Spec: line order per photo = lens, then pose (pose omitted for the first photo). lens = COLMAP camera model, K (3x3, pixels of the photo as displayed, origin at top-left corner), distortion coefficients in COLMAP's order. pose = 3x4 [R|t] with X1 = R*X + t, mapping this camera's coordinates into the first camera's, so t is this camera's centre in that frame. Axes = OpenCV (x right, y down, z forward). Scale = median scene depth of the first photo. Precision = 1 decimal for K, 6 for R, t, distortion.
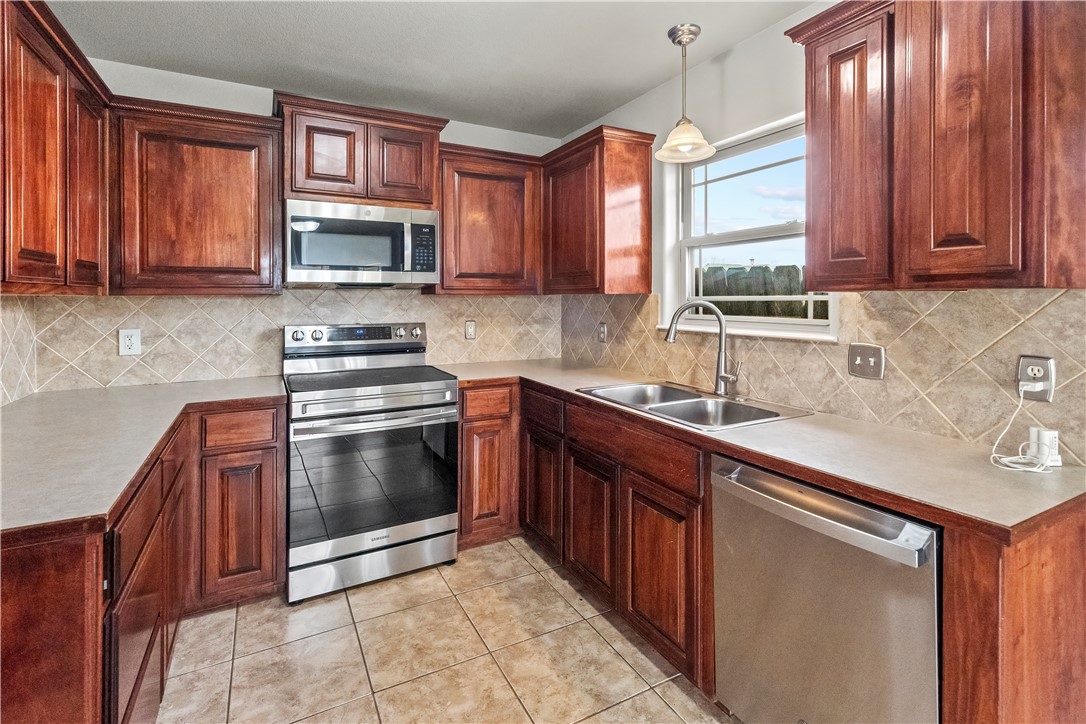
lens RADIAL K [[498.9, 0, 526.6], [0, 498.9, 300.4], [0, 0, 1]] dist [0.011019, -0.000497]
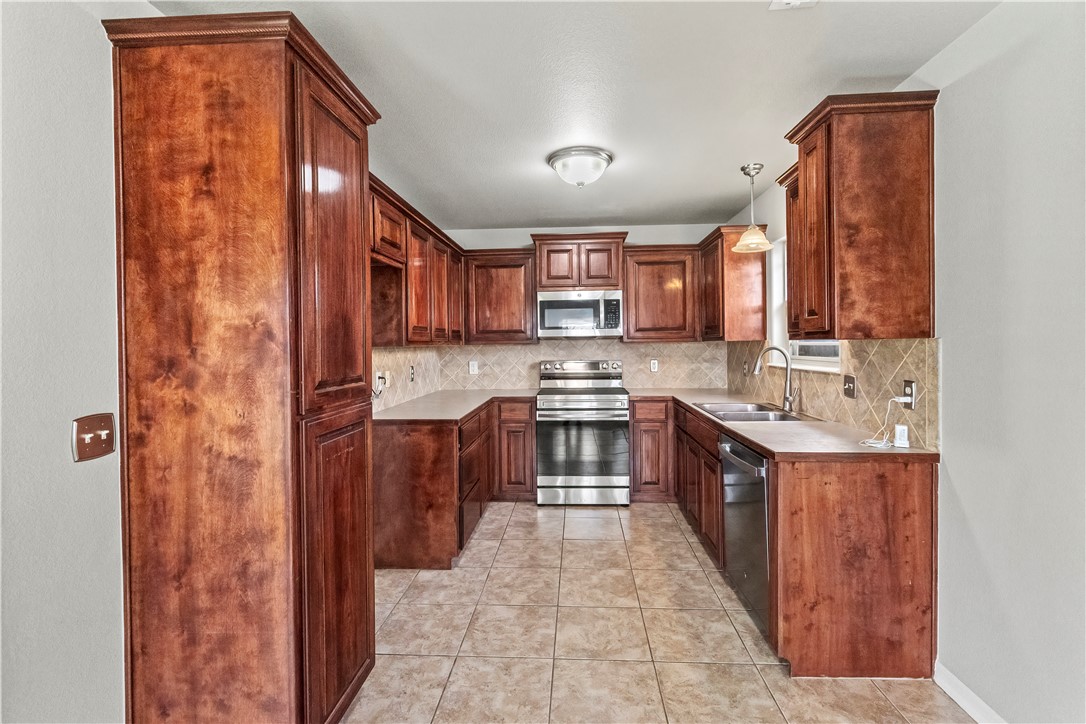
lens RADIAL K [[498.9, 0, 546.2], [0, 498.9, 352.9], [0, 0, 1]] dist [0.011019, -0.000497]
pose [[0.849181, 0.001601, -0.528099, 0.521520], [0.007772, 0.999849, 0.015528, -0.005583], [0.528044, -0.017291, 0.849041, -0.549958]]
